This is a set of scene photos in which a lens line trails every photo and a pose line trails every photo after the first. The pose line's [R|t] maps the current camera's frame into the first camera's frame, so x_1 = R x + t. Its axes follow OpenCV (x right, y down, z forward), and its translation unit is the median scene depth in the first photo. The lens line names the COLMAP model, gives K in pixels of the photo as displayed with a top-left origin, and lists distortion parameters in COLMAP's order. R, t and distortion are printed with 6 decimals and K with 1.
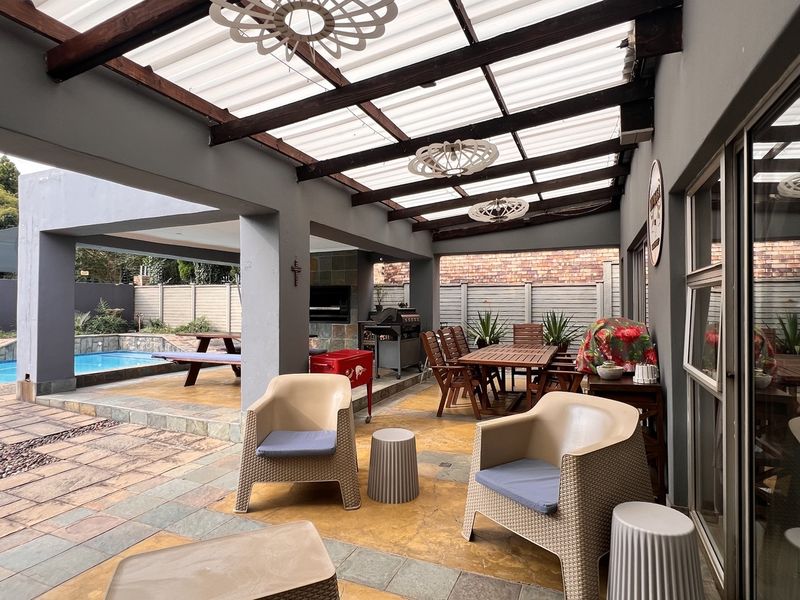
lens RADIAL K [[444.1, 0, 400.2], [0, 444.1, 302.8], [0, 0, 1]] dist [-0.008146, -0.000350]
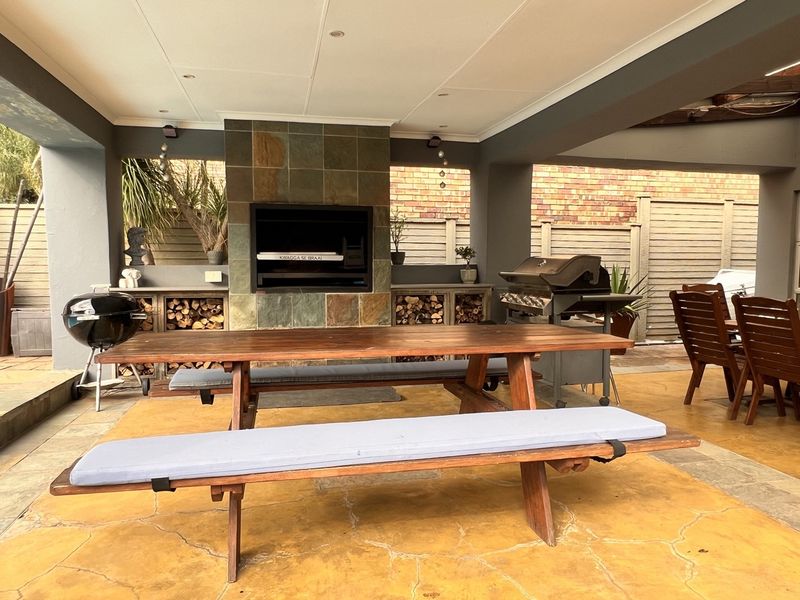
lens RADIAL K [[549.4, 0, 402.7], [0, 549.4, 300.0], [0, 0, 1]] dist [0.006299, 0.001002]
pose [[0.798973, -0.035242, 0.600333, -0.345568], [-0.011410, 0.997213, 0.073727, 0.011116], [-0.601258, -0.065756, 0.796344, 0.435607]]
